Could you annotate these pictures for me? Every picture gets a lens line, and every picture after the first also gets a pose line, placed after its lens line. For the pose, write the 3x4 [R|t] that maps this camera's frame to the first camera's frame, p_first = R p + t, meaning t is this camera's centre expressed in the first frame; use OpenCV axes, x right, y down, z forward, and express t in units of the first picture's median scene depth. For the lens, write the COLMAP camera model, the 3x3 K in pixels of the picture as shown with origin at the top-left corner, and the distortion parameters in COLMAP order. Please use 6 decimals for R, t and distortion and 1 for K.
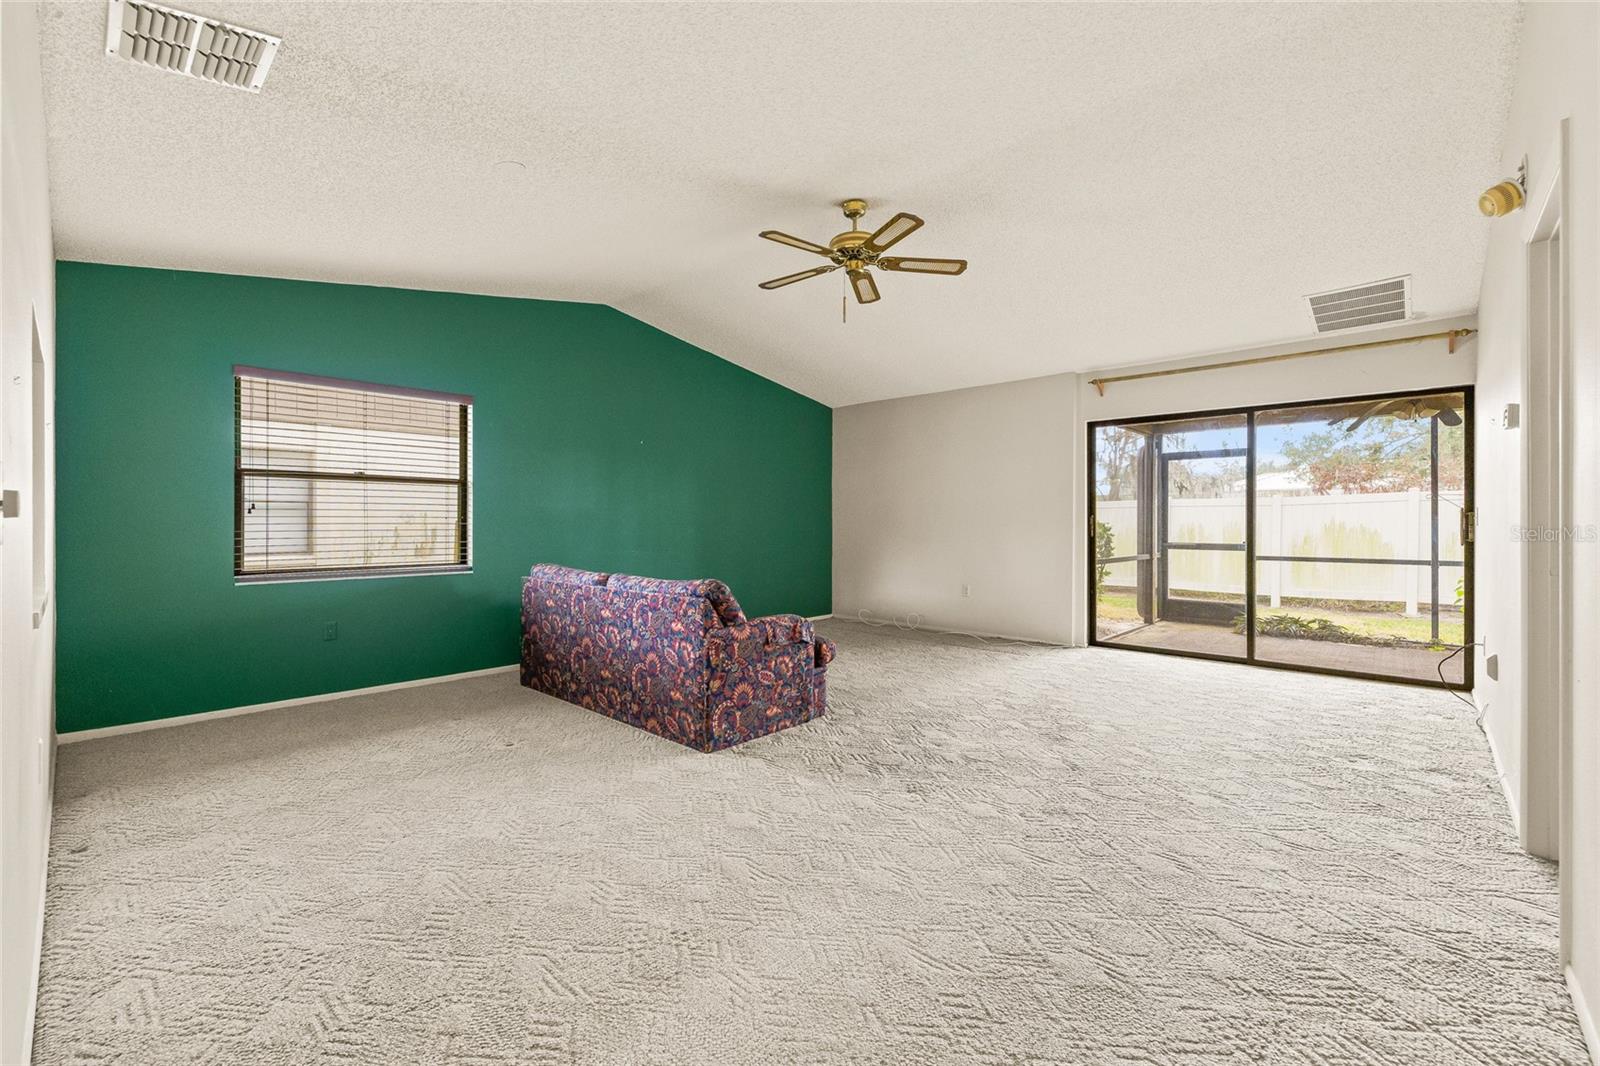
lens RADIAL K [[671.5, 0, 793.4], [0, 671.5, 521.3], [0, 0, 1]] dist [0.003796, -0.000187]
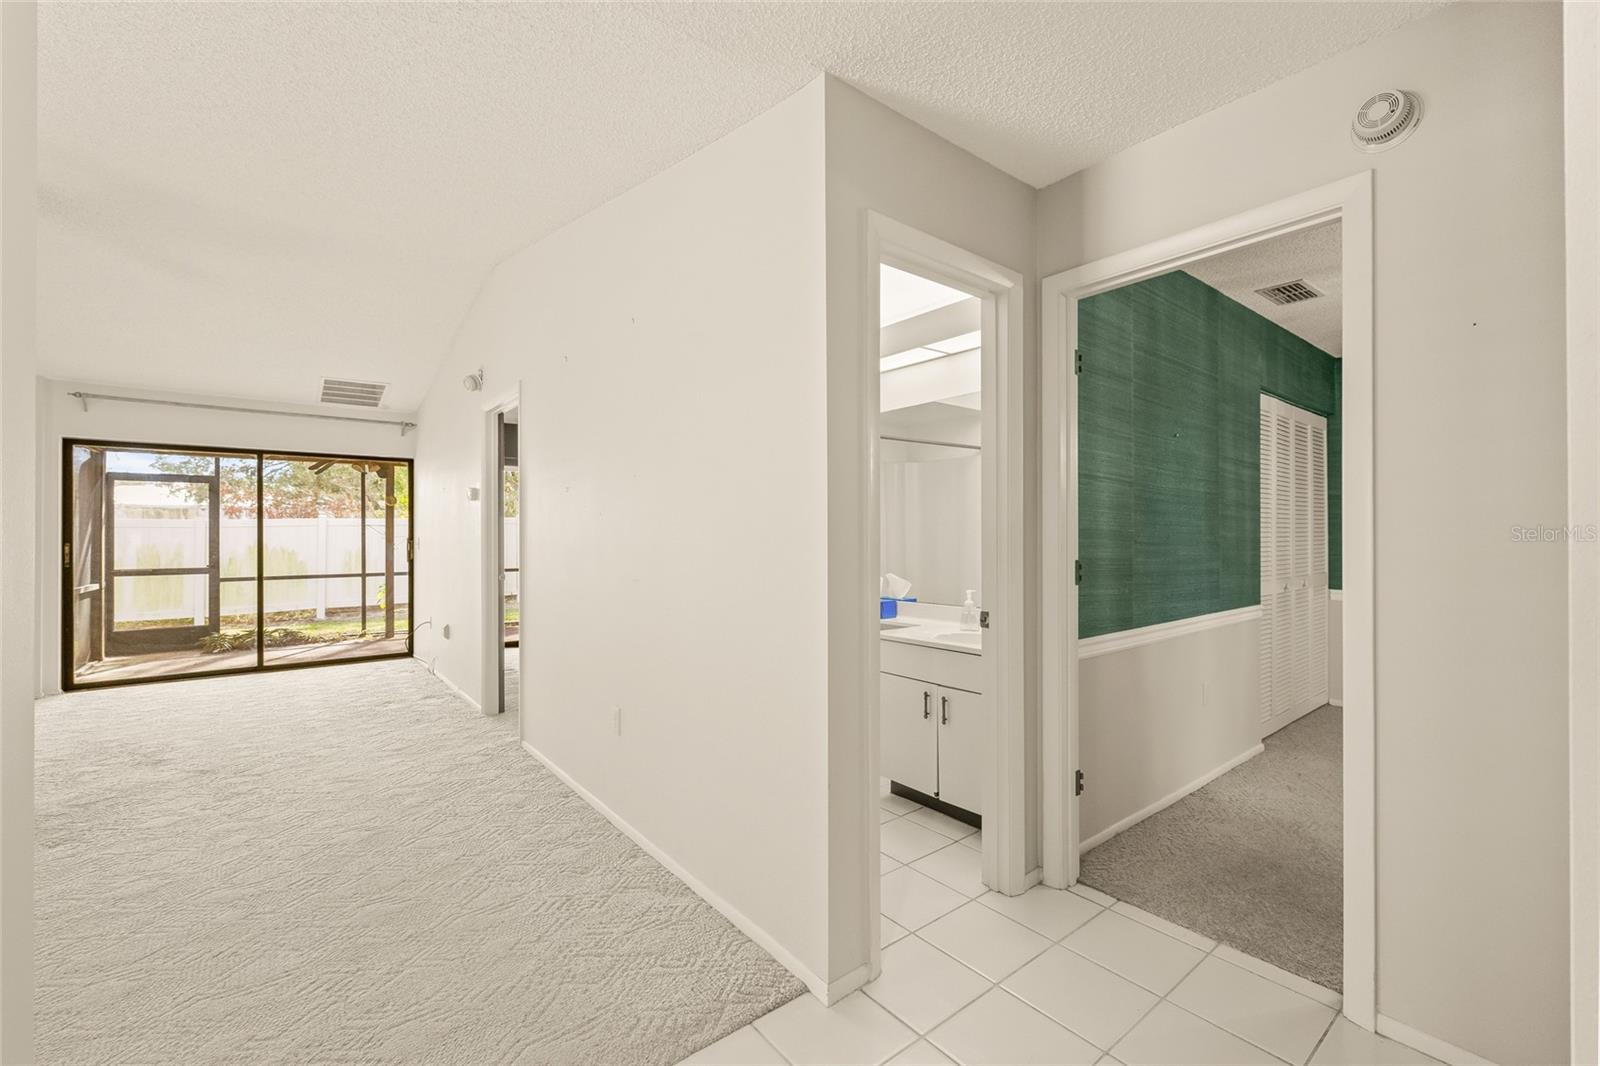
lens RADIAL K [[671.5, 0, 792.9], [0, 671.5, 532.6], [0, 0, 1]] dist [0.003796, -0.000187]
pose [[0.163052, 0.003516, 0.986611, -0.372882], [0.005875, 0.999972, -0.004534, -0.018325], [-0.986600, 0.006536, 0.163027, -0.115753]]
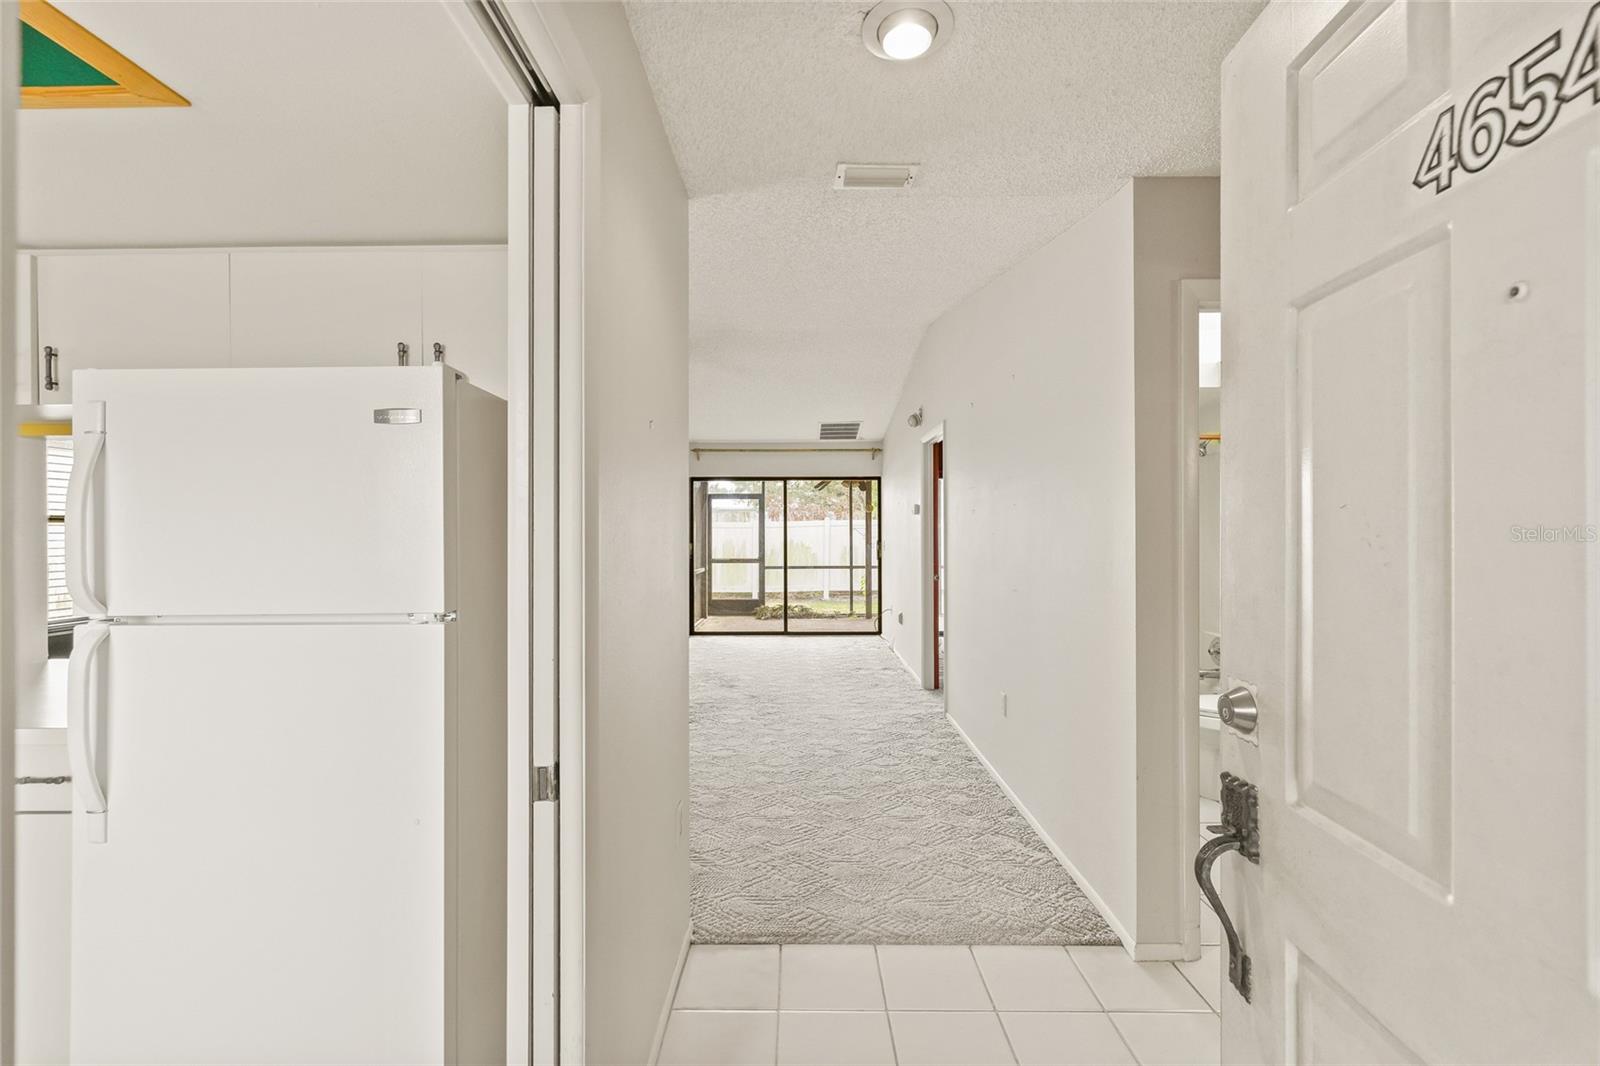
lens RADIAL K [[671.5, 0, 789.3], [0, 671.5, 530.5], [0, 0, 1]] dist [0.003796, -0.000187]
pose [[0.743076, -0.002994, 0.669200, -0.472509], [0.005639, 0.999983, -0.001788, -0.044429], [-0.669183, 0.005102, 0.743080, -0.255815]]
